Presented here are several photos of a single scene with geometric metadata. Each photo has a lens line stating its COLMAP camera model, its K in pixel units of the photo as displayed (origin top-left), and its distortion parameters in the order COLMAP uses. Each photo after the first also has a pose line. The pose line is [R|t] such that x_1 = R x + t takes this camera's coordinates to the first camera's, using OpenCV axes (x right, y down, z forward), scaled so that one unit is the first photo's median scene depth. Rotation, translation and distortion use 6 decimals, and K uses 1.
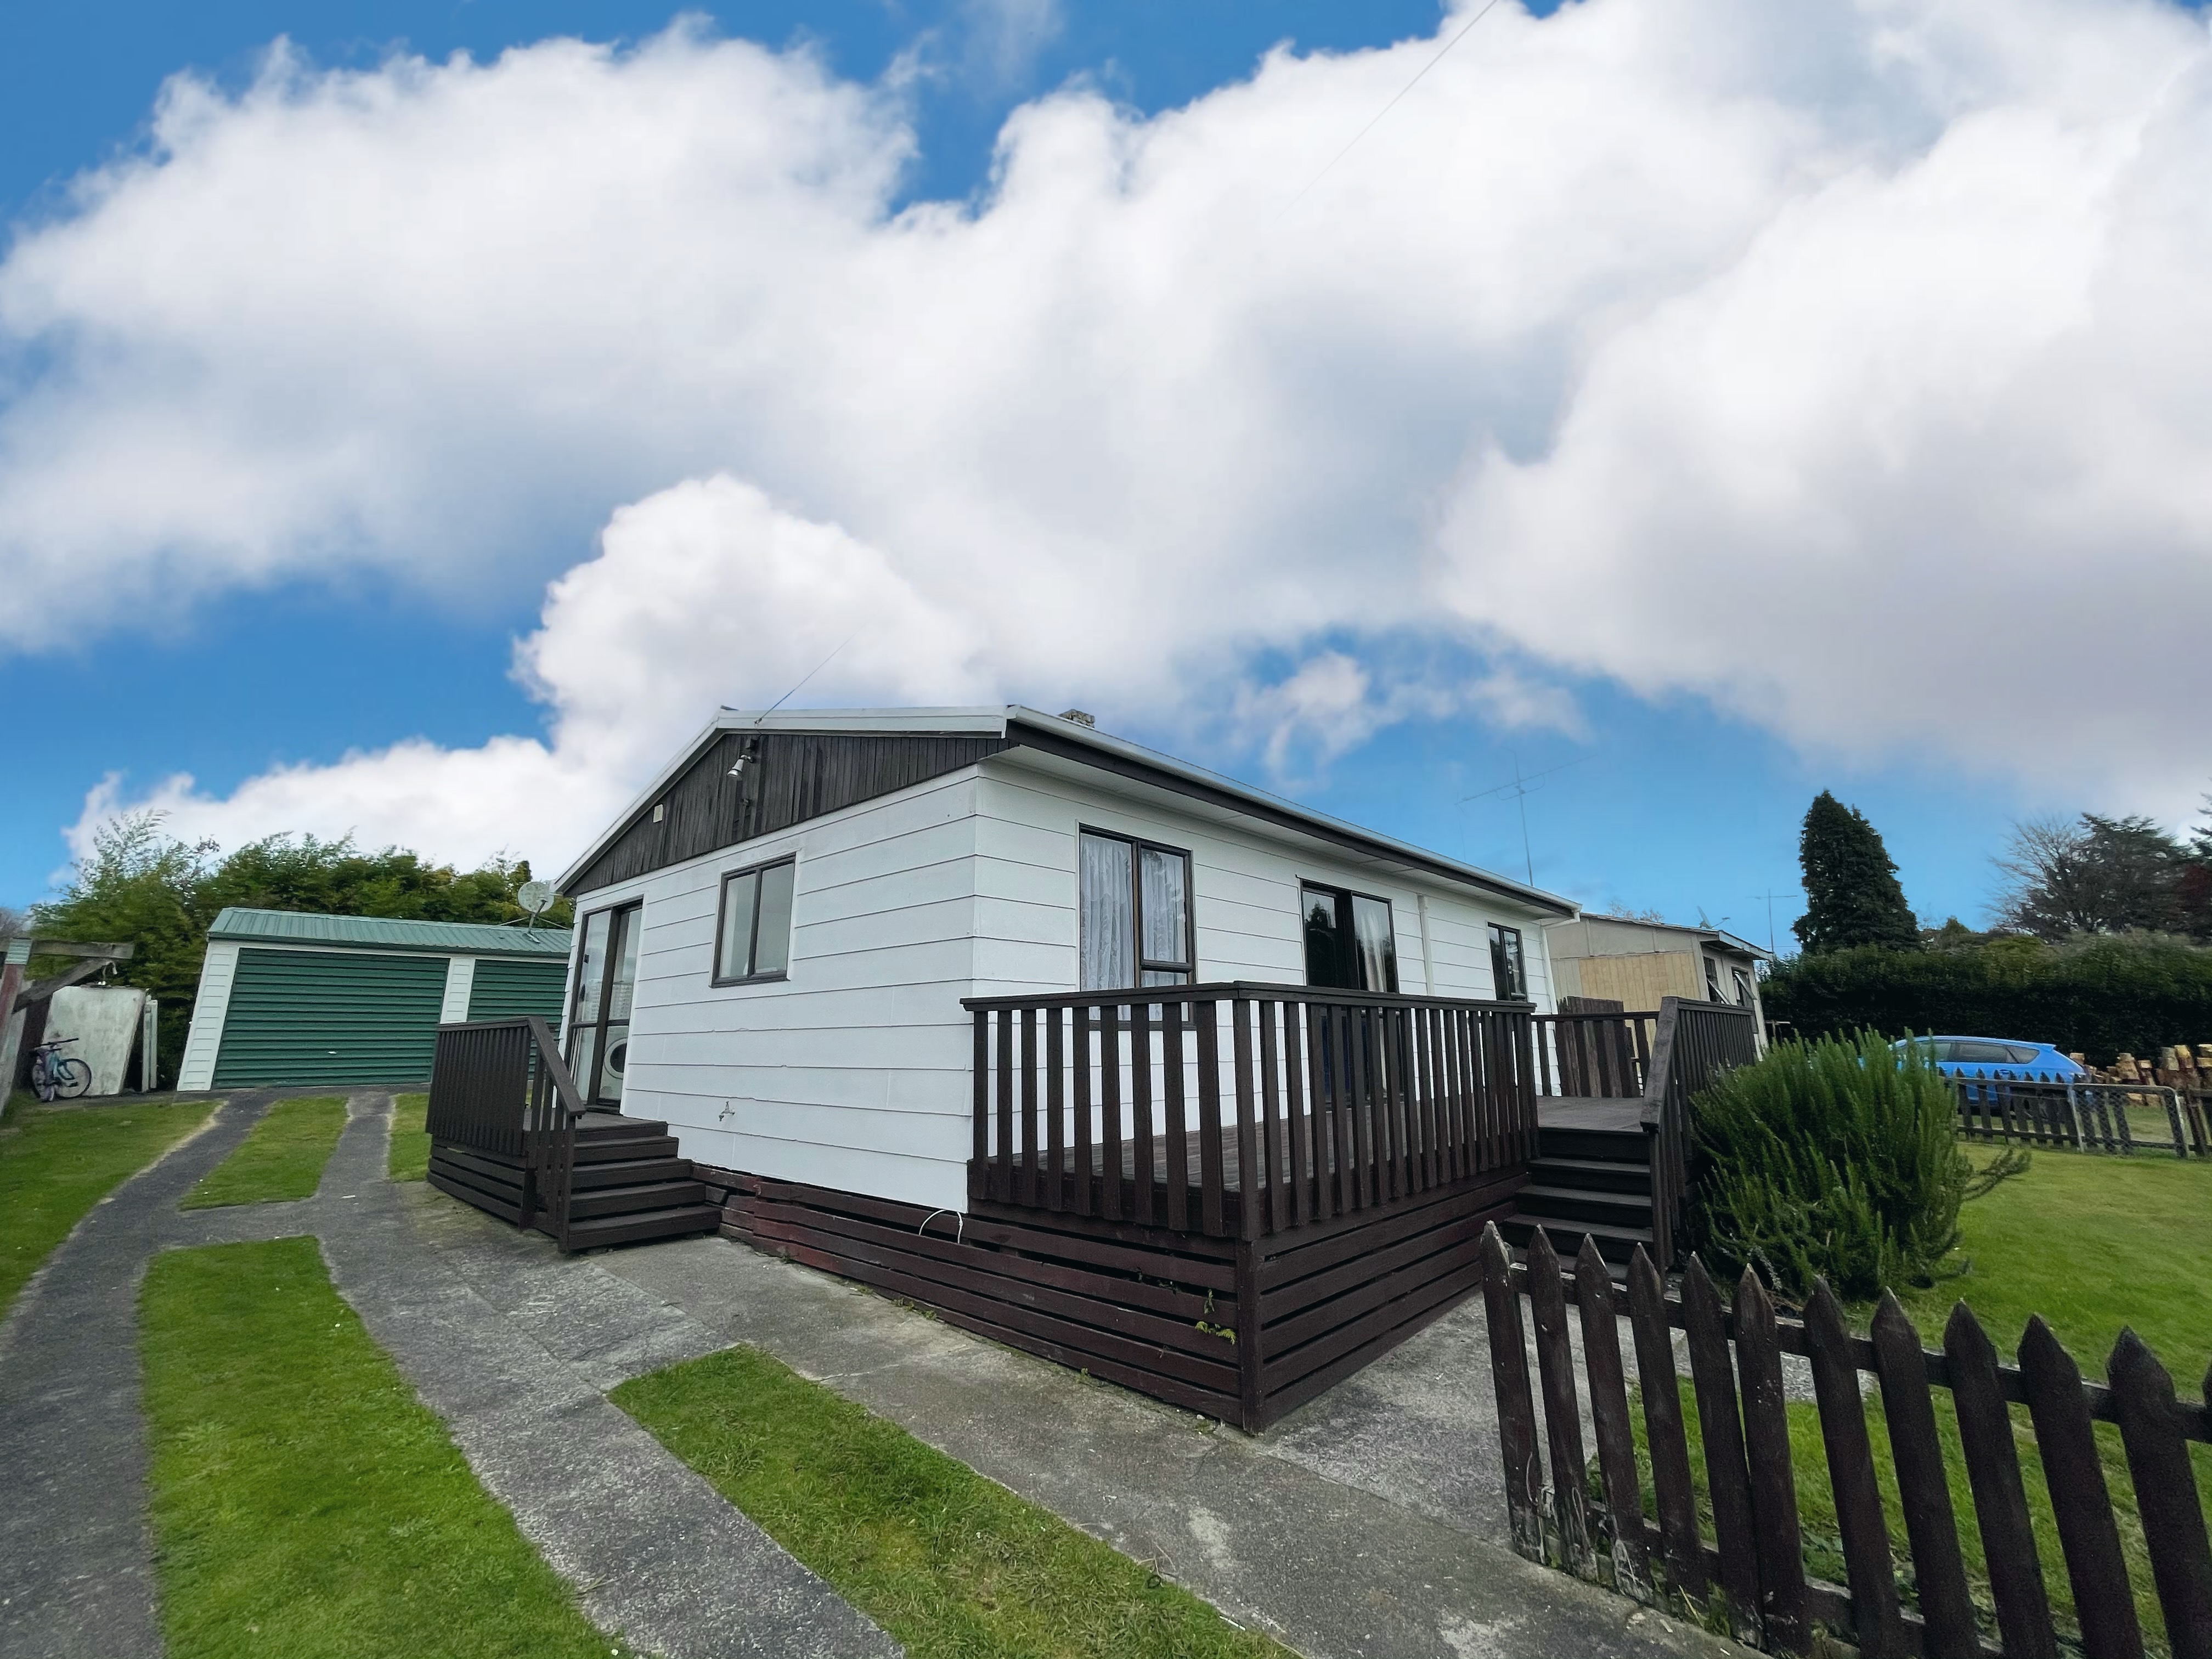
lens RADIAL K [[887.6, 0, 1106.0], [0, 887.6, 829.5], [0, 0, 1]] dist [0.000899, 0.000102]
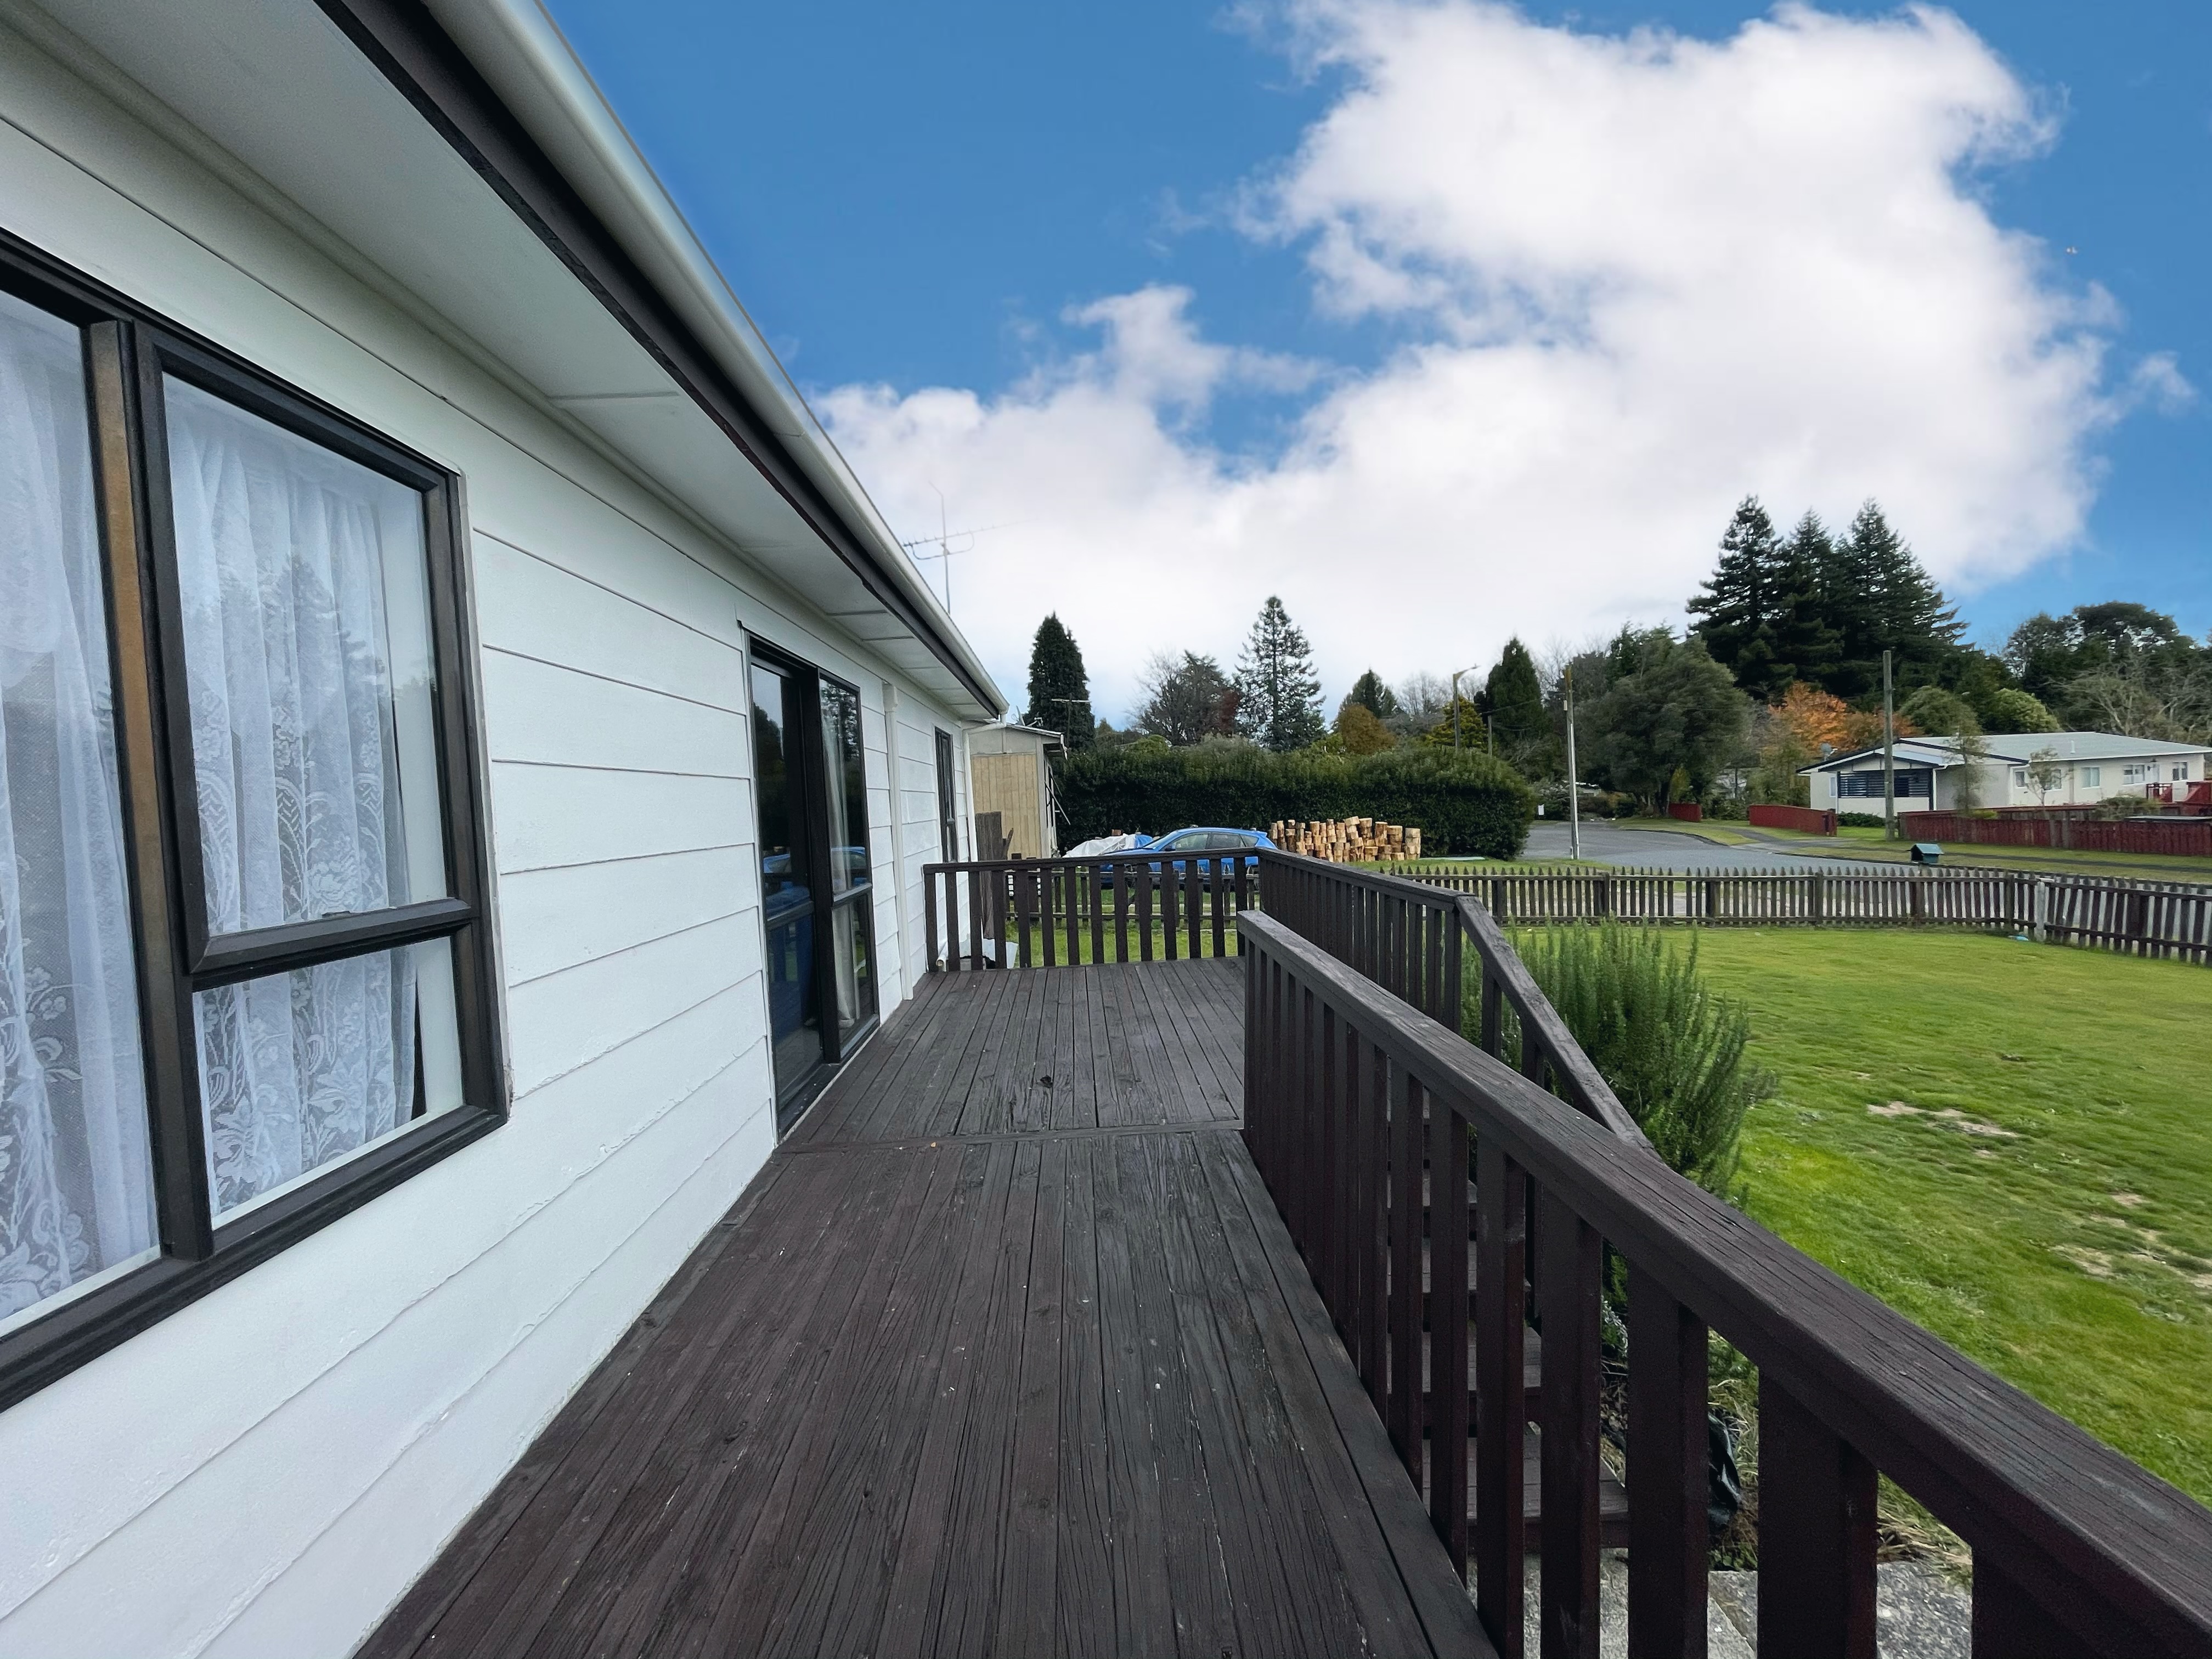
lens RADIAL K [[887.6, 0, 1106.0], [0, 887.6, 829.5], [0, 0, 1]] dist [0.000899, 0.000102]
pose [[0.713279, -0.048094, 0.699228, 0.013413], [-0.122944, 0.973589, 0.192379, 0.015577], [-0.690013, -0.223186, 0.688528, 0.201170]]
